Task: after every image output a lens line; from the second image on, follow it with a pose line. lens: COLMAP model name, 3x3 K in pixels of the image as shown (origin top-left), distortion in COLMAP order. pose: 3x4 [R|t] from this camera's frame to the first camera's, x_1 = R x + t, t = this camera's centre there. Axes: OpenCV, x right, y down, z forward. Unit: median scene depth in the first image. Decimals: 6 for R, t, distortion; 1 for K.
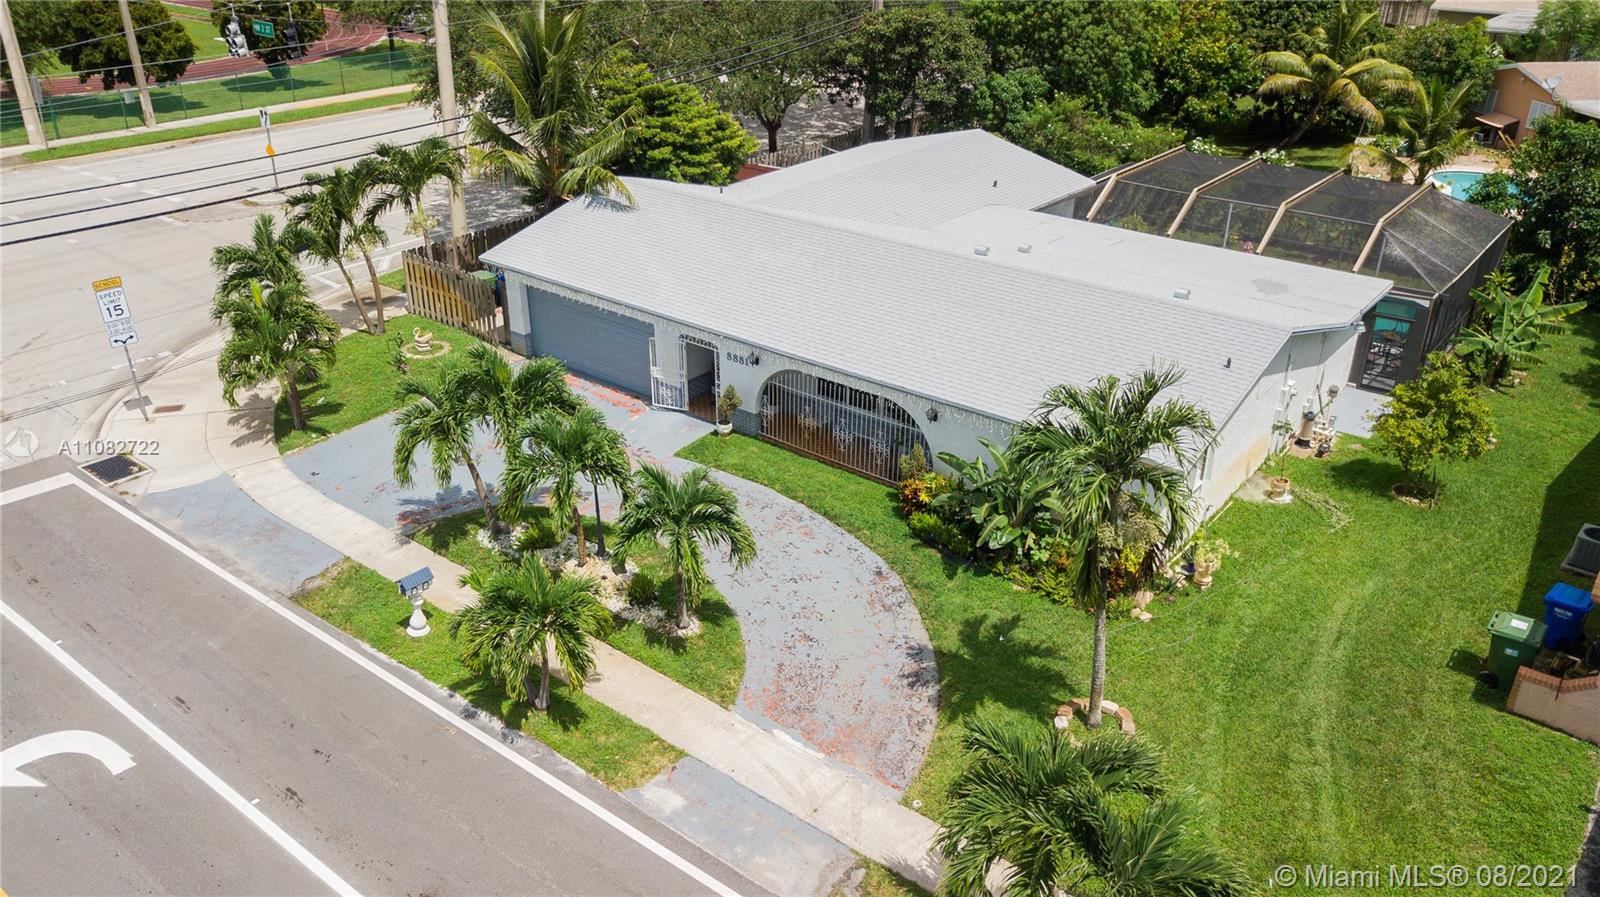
lens RADIAL K [[1216.6, 0, 797.7], [0, 1216.6, 452.1], [0, 0, 1]] dist [0.004684, -0.007879]
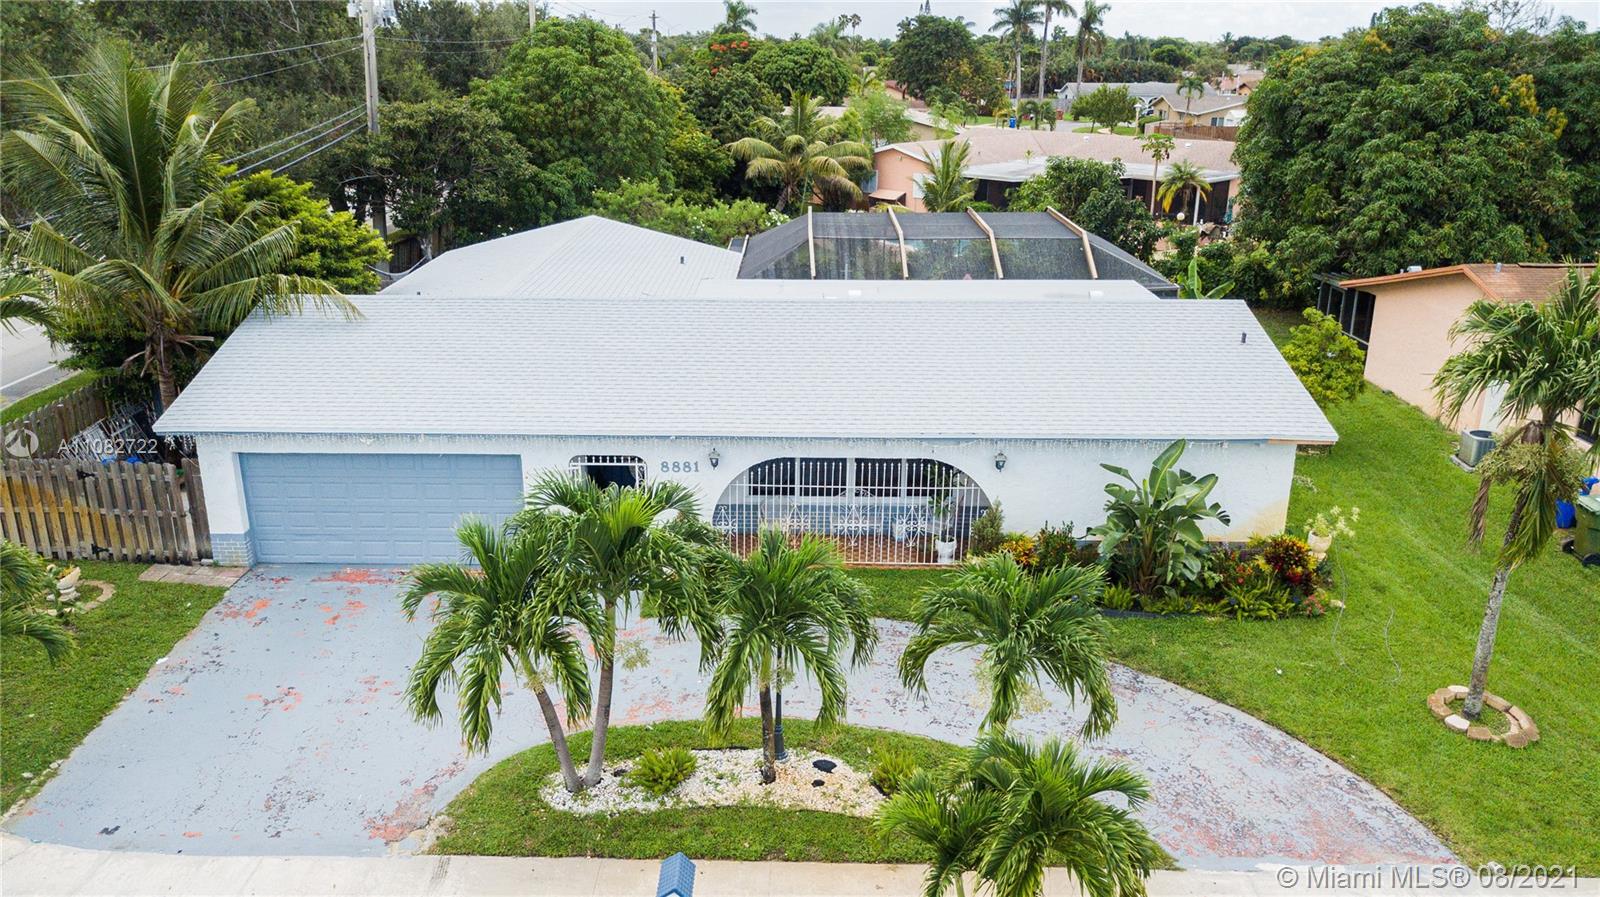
lens RADIAL K [[1216.6, 0, 796.4], [0, 1216.6, 445.3], [0, 0, 1]] dist [0.004684, -0.007879]
pose [[0.789789, -0.196786, 0.580955, -0.558137], [0.274168, 0.960514, -0.047369, -0.047141], [-0.548694, 0.196691, 0.812556, 0.475729]]
